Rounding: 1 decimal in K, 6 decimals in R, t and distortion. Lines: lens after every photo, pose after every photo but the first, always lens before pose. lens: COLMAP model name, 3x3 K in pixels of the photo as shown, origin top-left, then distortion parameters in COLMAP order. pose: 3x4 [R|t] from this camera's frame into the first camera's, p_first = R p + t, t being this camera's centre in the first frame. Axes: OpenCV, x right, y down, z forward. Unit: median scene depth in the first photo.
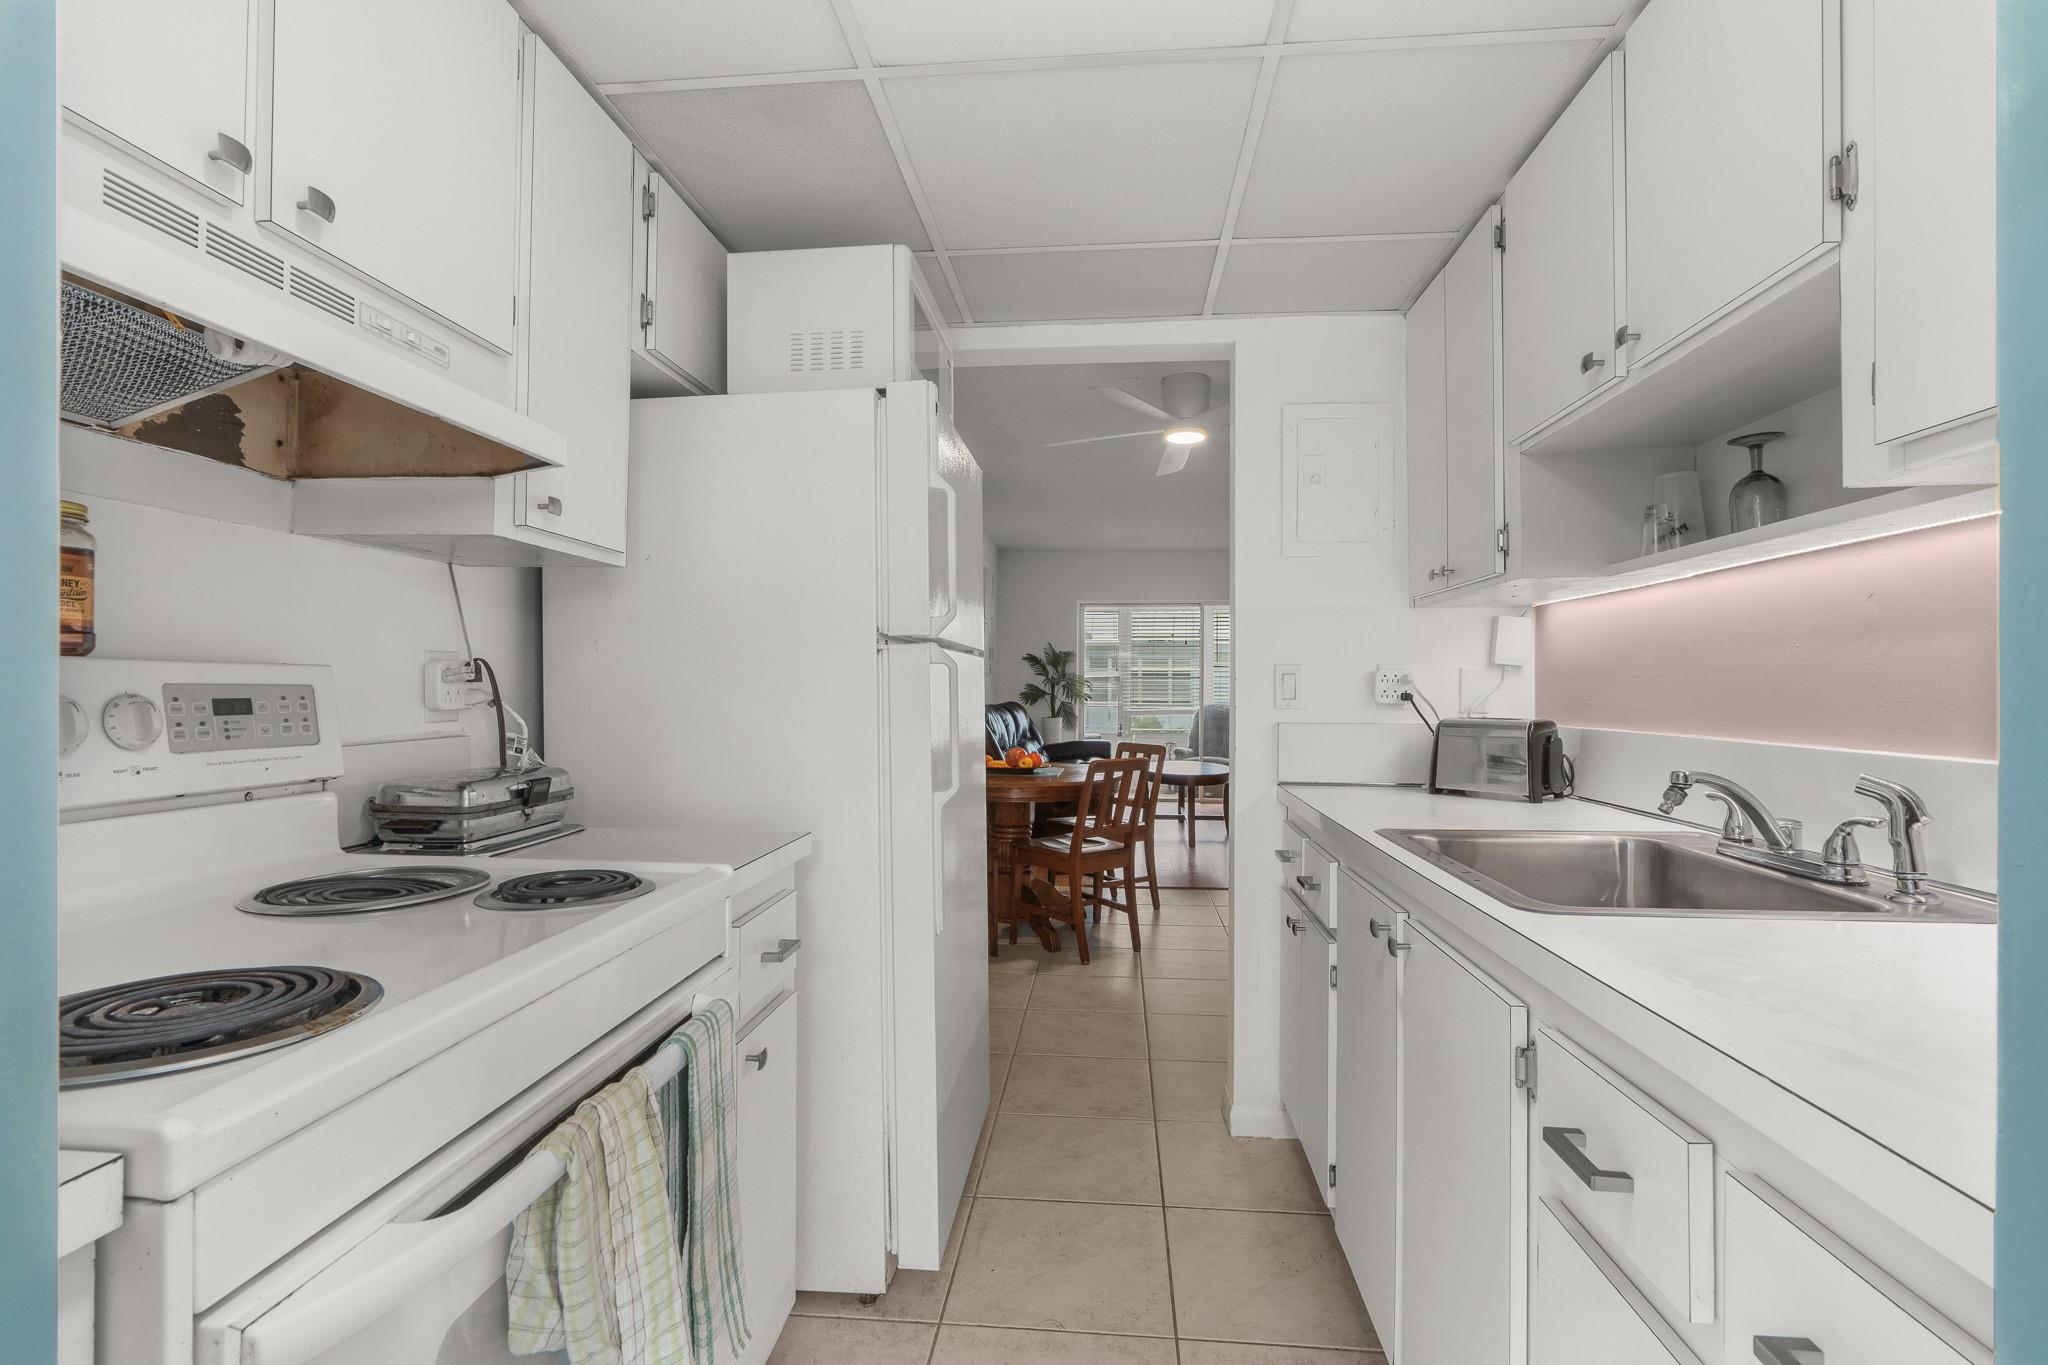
lens RADIAL K [[935.9, 0, 1030.6], [0, 935.9, 654.8], [0, 0, 1]] dist [-0.000693, 0.000828]
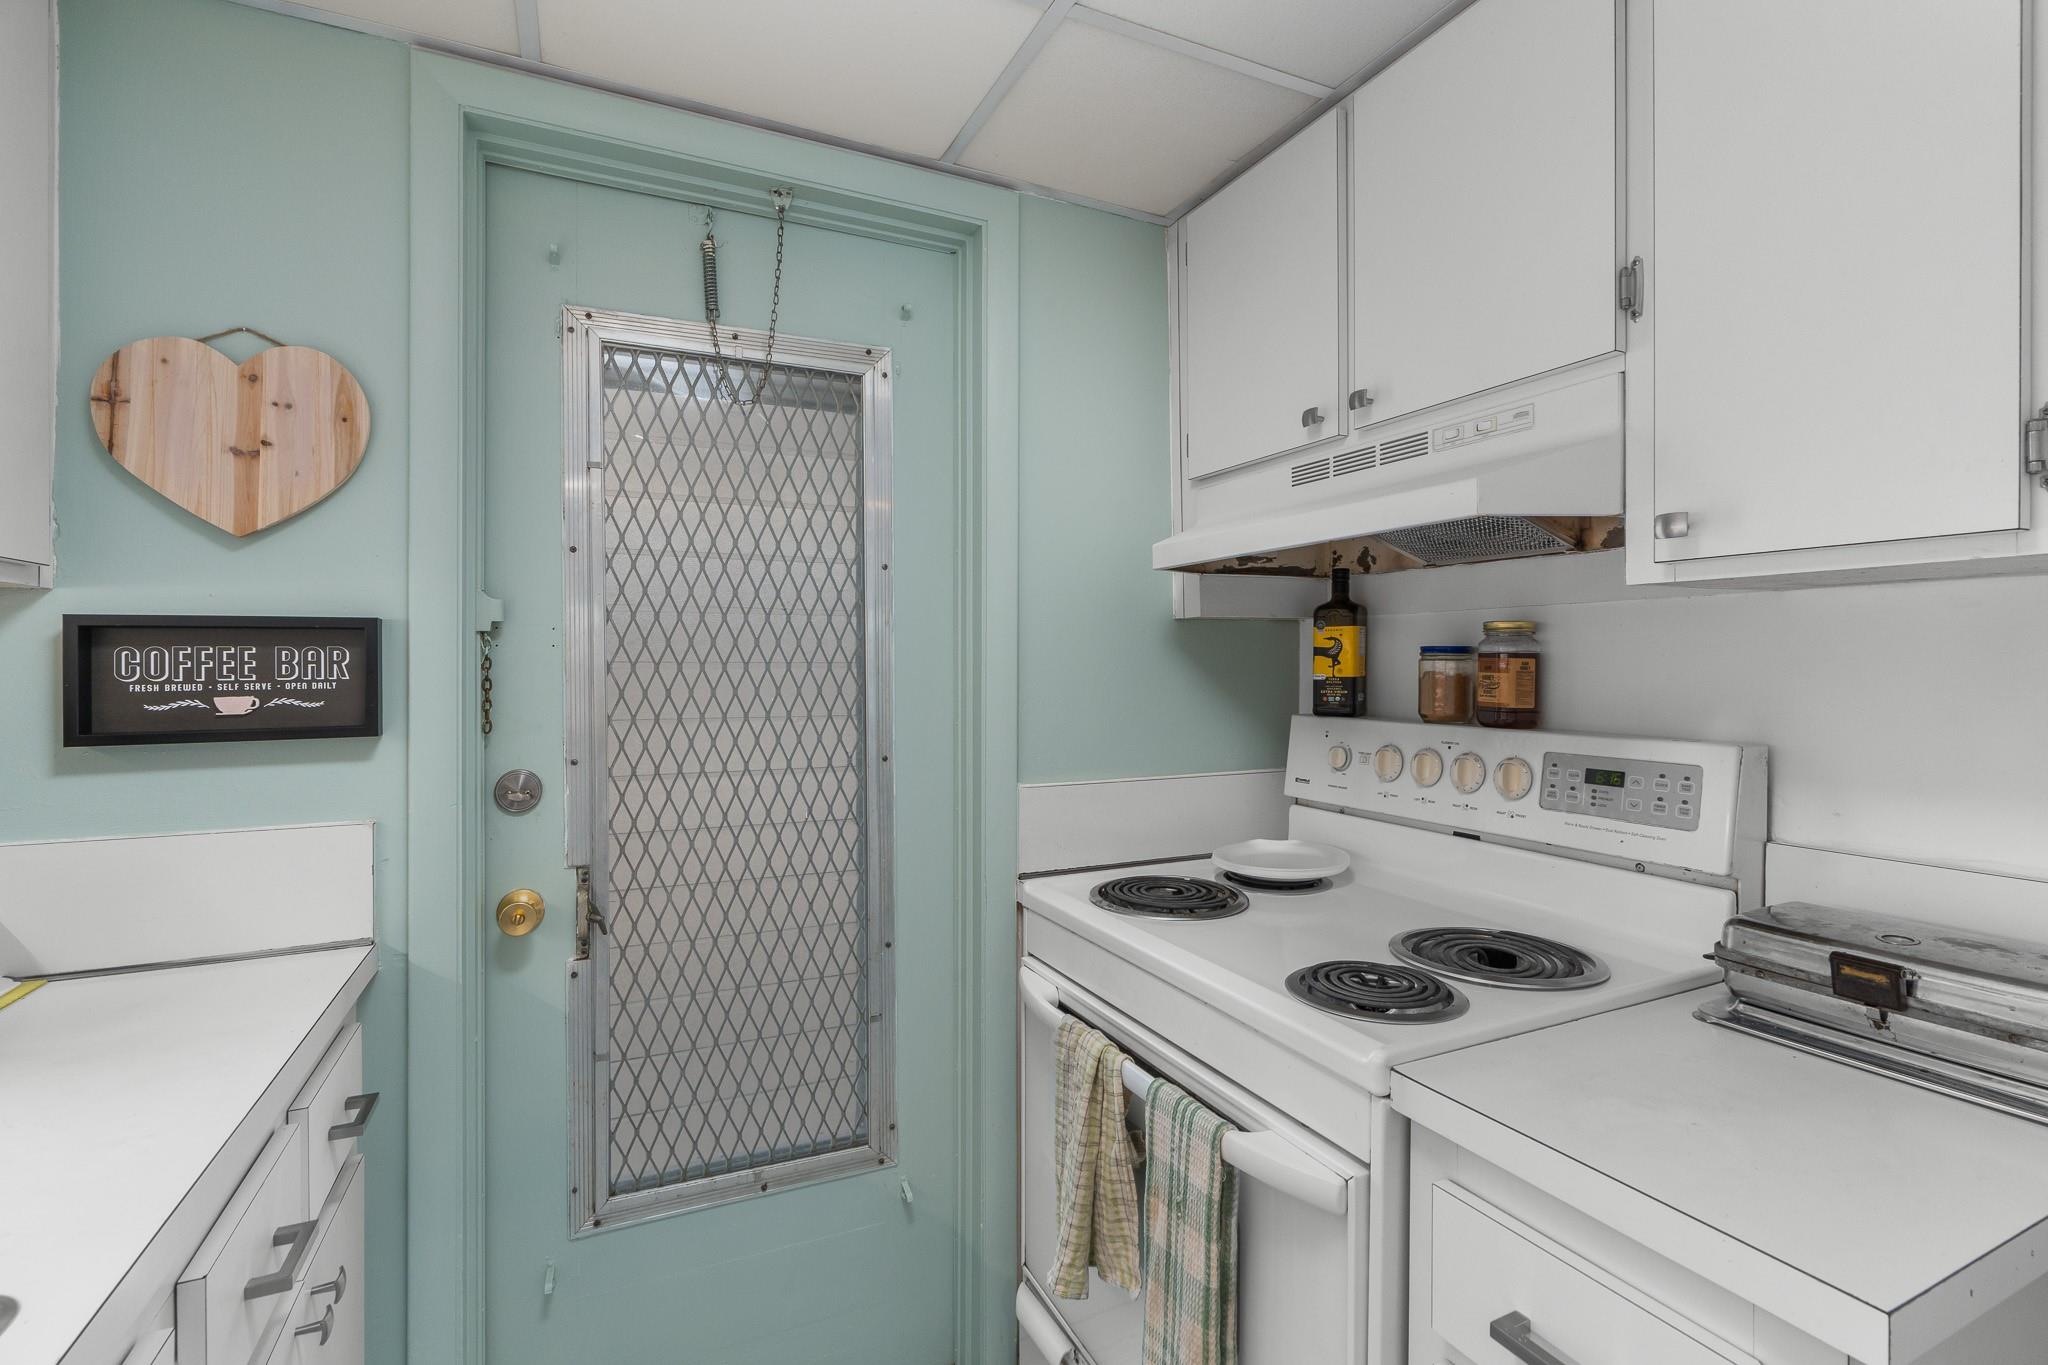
lens RADIAL K [[935.9, 0, 1030.6], [0, 935.9, 654.8], [0, 0, 1]] dist [-0.000693, 0.000828]
pose [[-0.858598, -0.009764, -0.512556, 0.289878], [0.014232, 0.998979, -0.042871, -0.051348], [0.512451, -0.044104, -0.857583, 1.619776]]
